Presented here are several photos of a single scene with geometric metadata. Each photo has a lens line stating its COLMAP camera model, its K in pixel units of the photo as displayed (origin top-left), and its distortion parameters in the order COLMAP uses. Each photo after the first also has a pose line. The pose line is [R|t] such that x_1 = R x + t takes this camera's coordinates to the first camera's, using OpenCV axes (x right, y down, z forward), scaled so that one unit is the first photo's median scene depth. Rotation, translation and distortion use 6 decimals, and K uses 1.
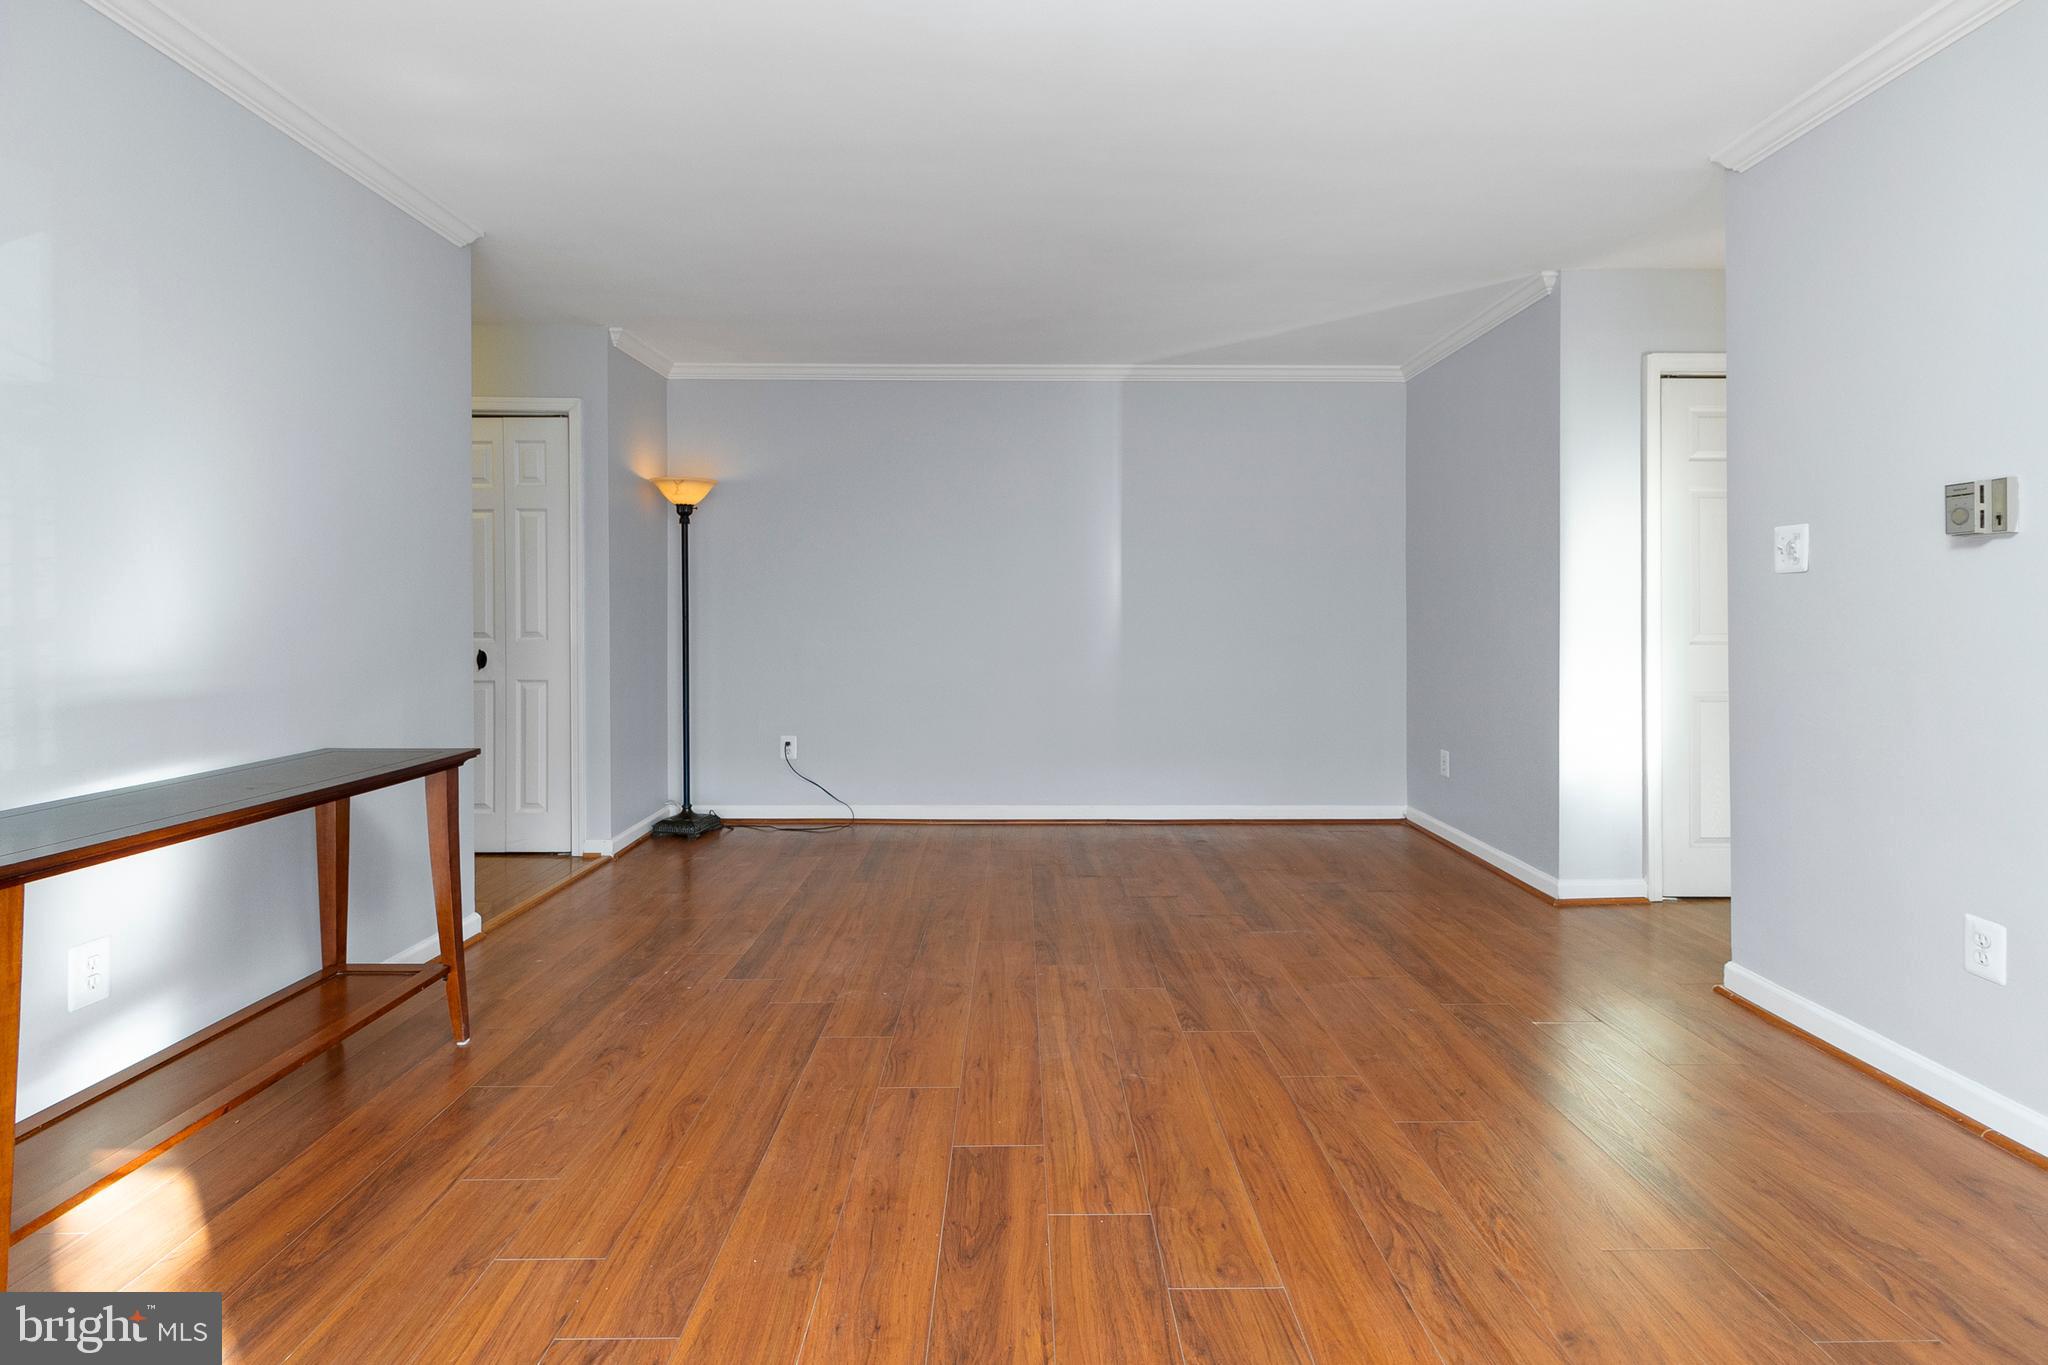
lens RADIAL K [[965.9, 0, 1024.1], [0, 965.9, 606.9], [0, 0, 1]] dist [0.000789, -0.000329]
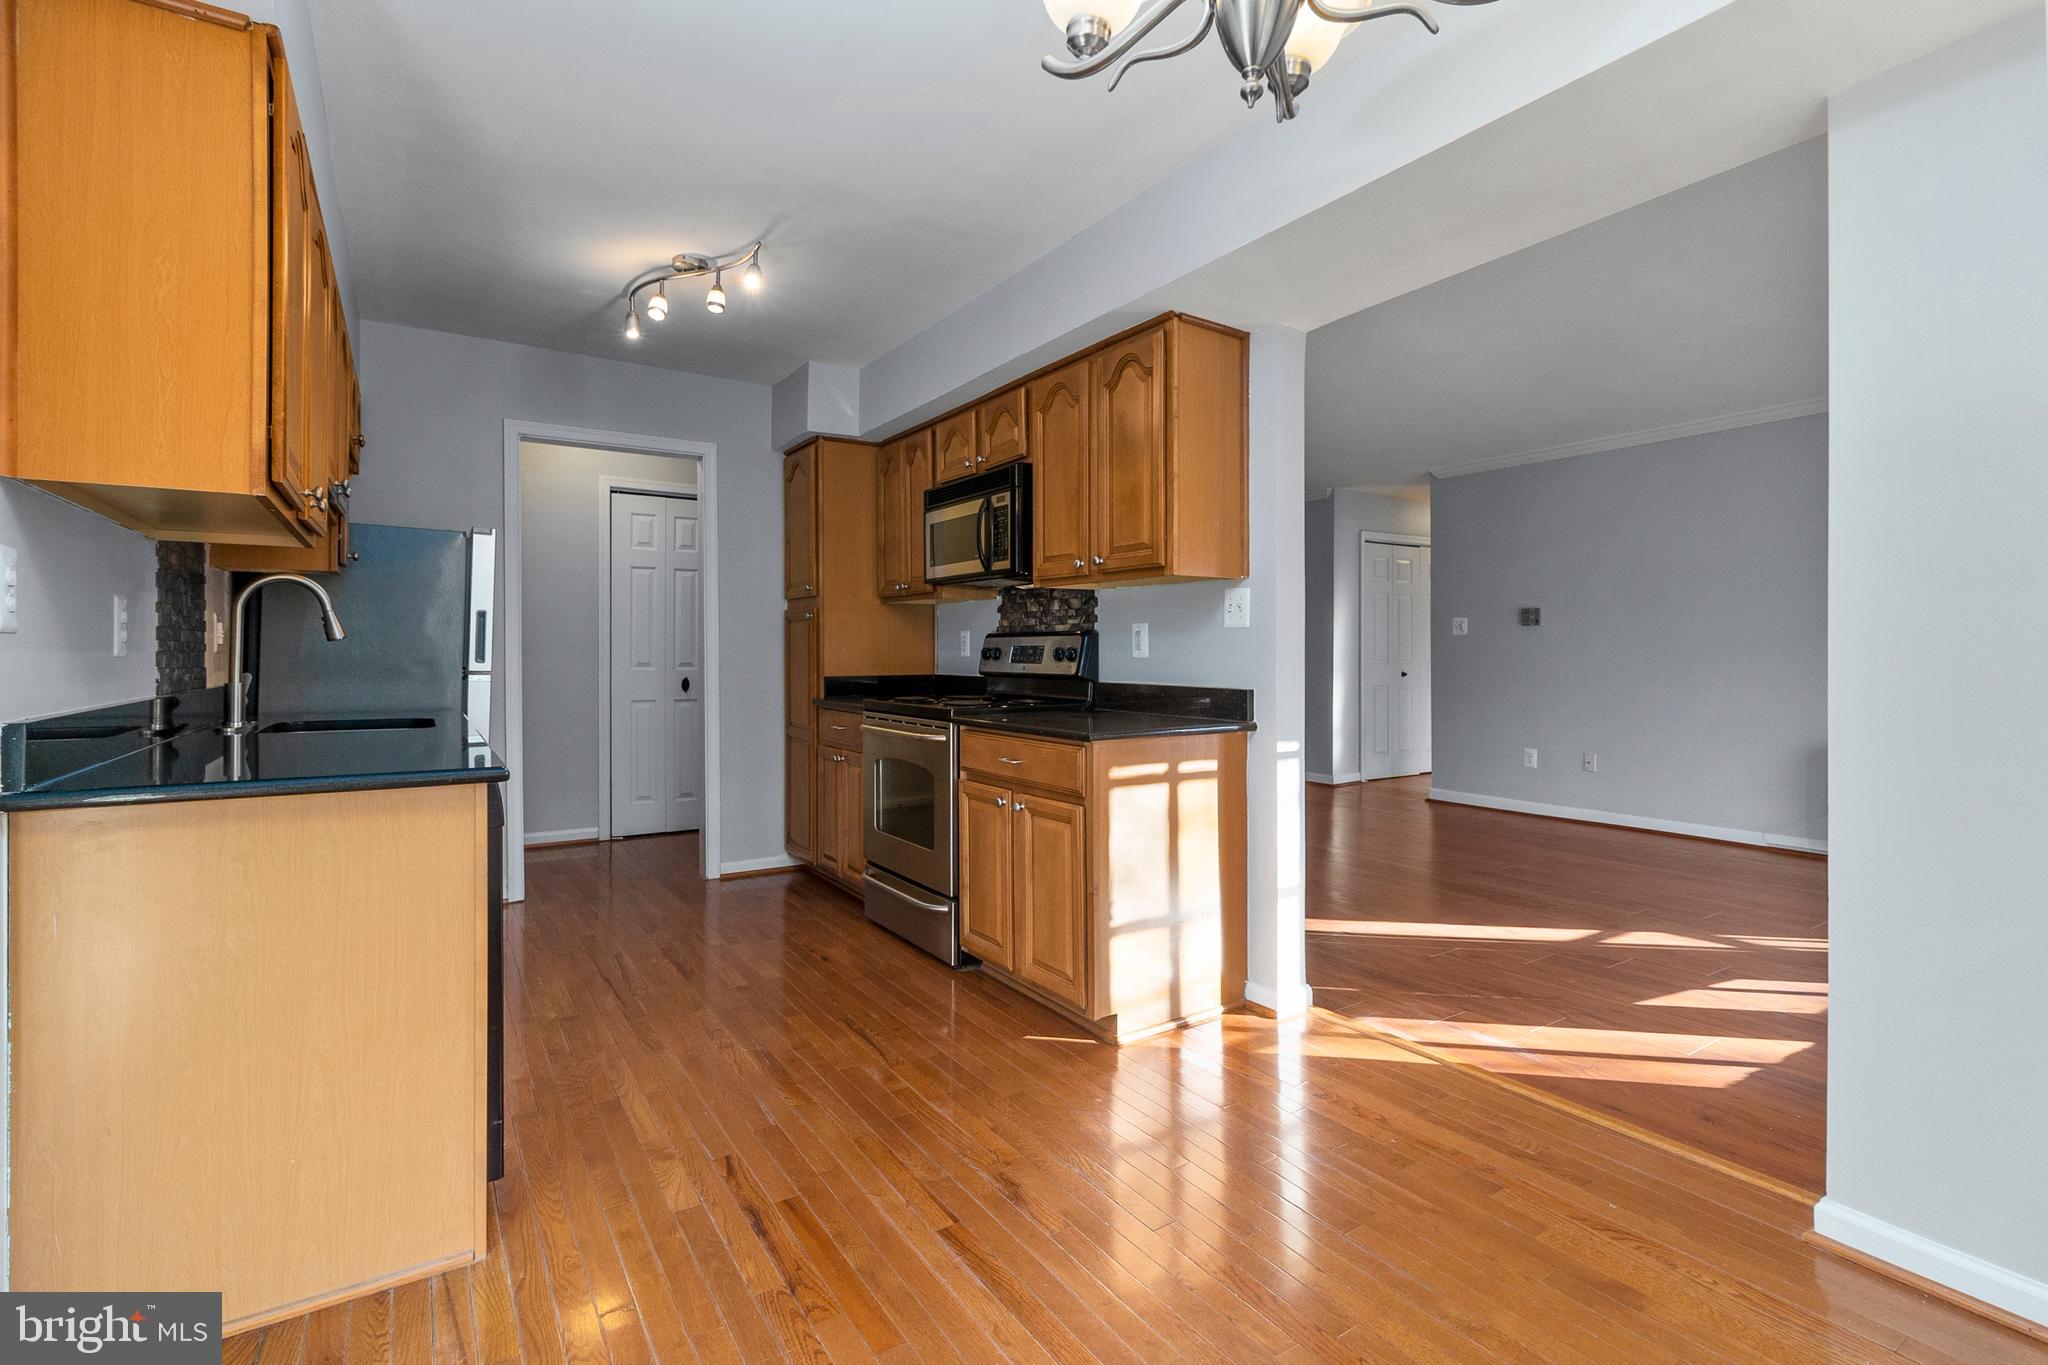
lens RADIAL K [[954.2, 0, 1029.2], [0, 954.2, 653.2], [0, 0, 1]] dist [0.001738, -0.000194]
pose [[0.847585, -0.000844, 0.530659, -1.604954], [-0.005225, 0.999937, 0.009937, -0.006225], [-0.530634, -0.011195, 0.847527, -0.602021]]
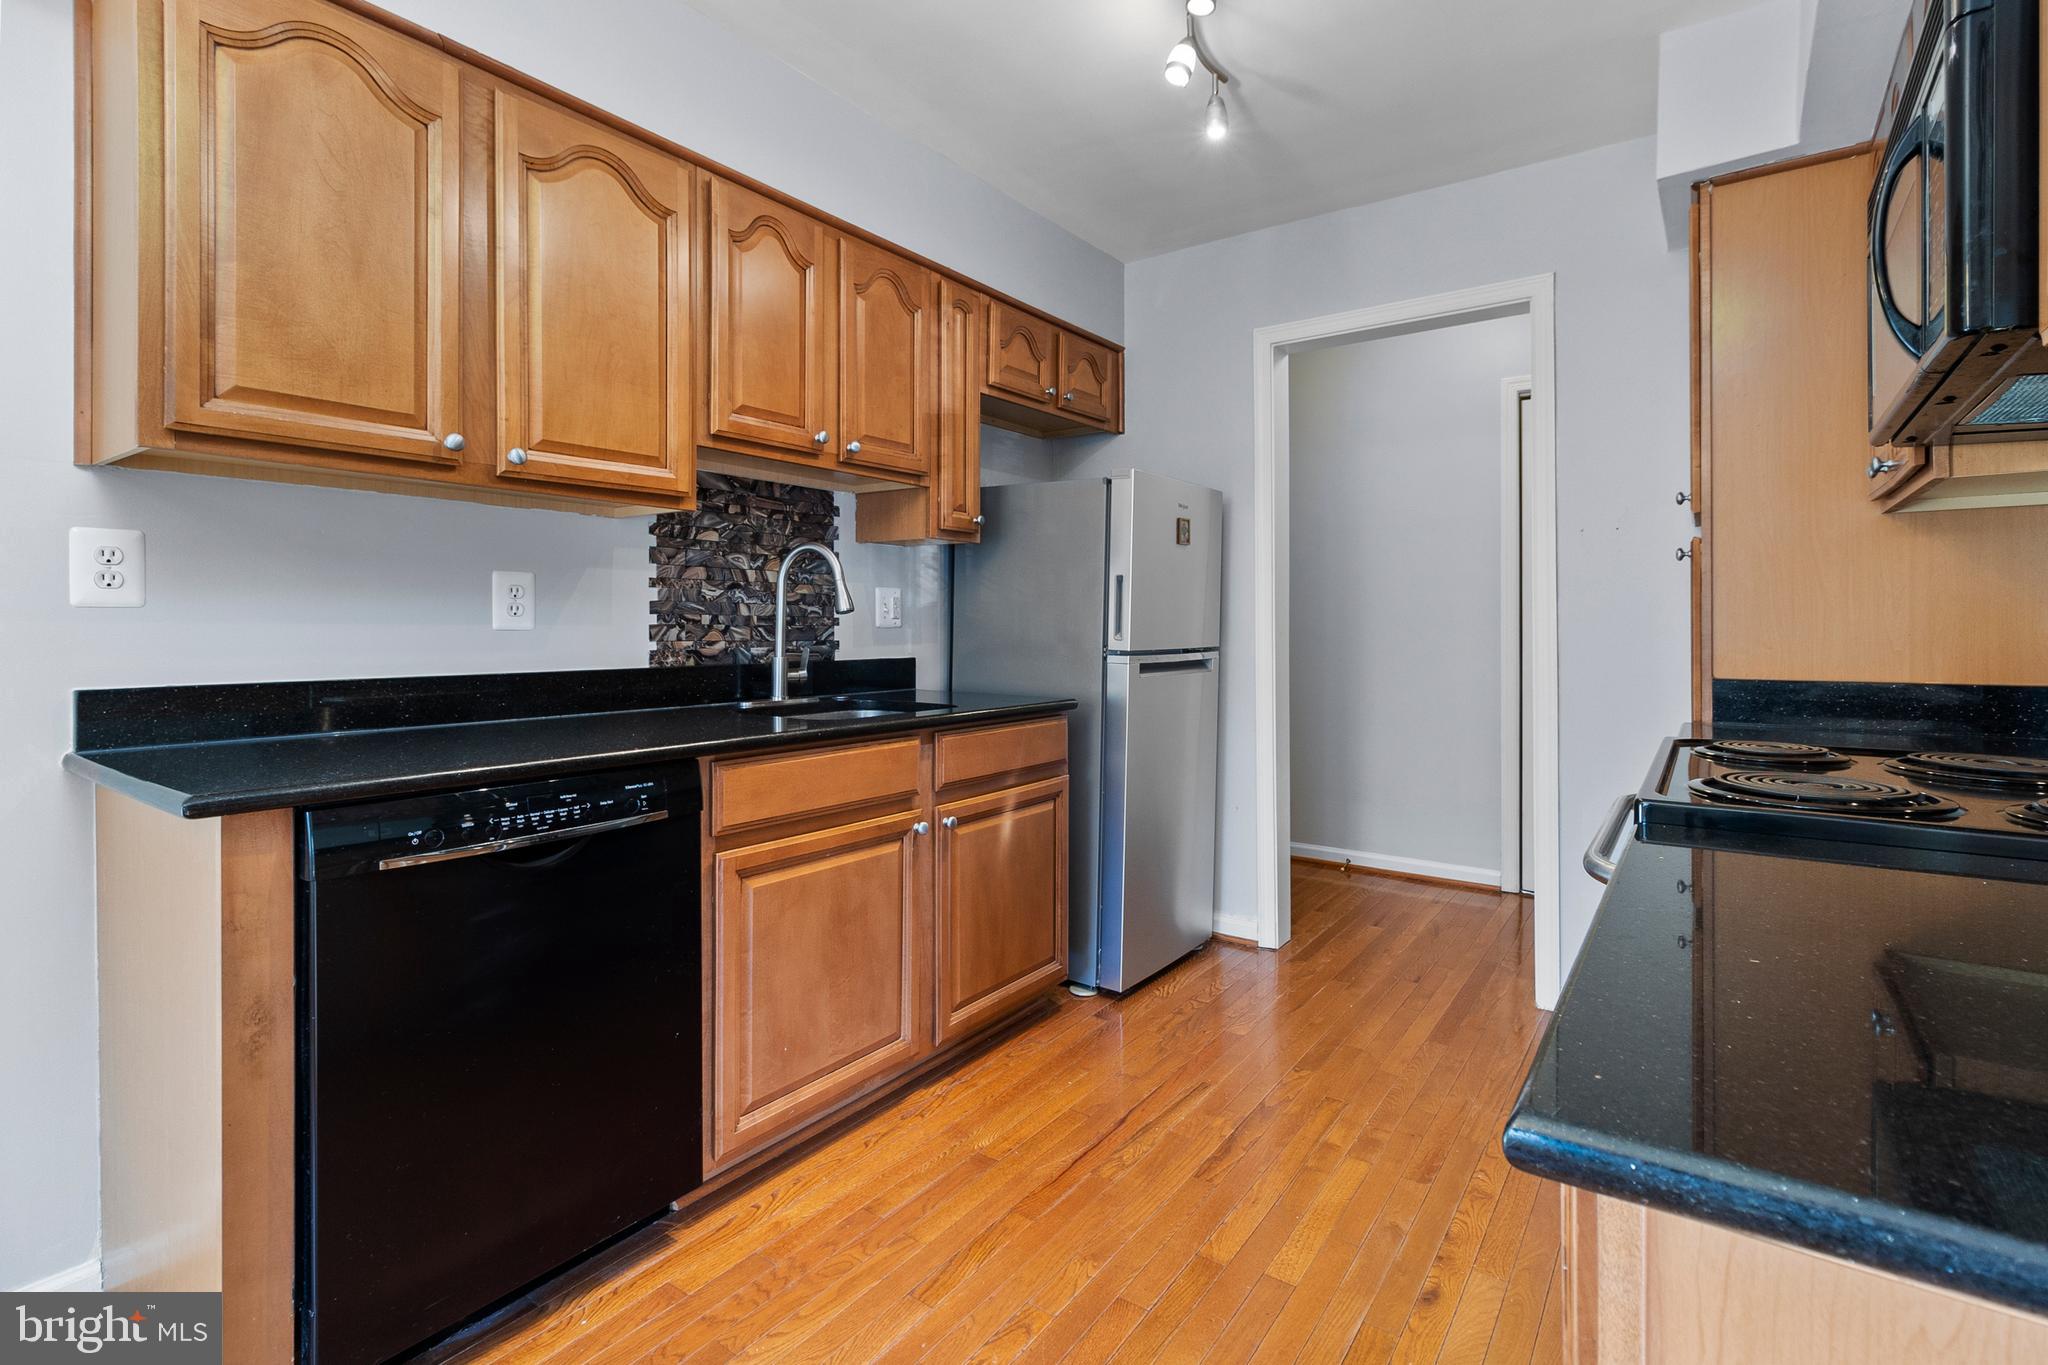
lens RADIAL K [[956.9, 0, 1024.4], [0, 956.9, 629.5], [0, 0, 1]] dist [-0.002298, -0.000256]
pose [[0.801105, 0.003735, -0.598512, -0.982282], [0.004486, 0.999915, 0.012244, -0.000599], [0.598507, -0.012494, 0.801021, 0.037502]]
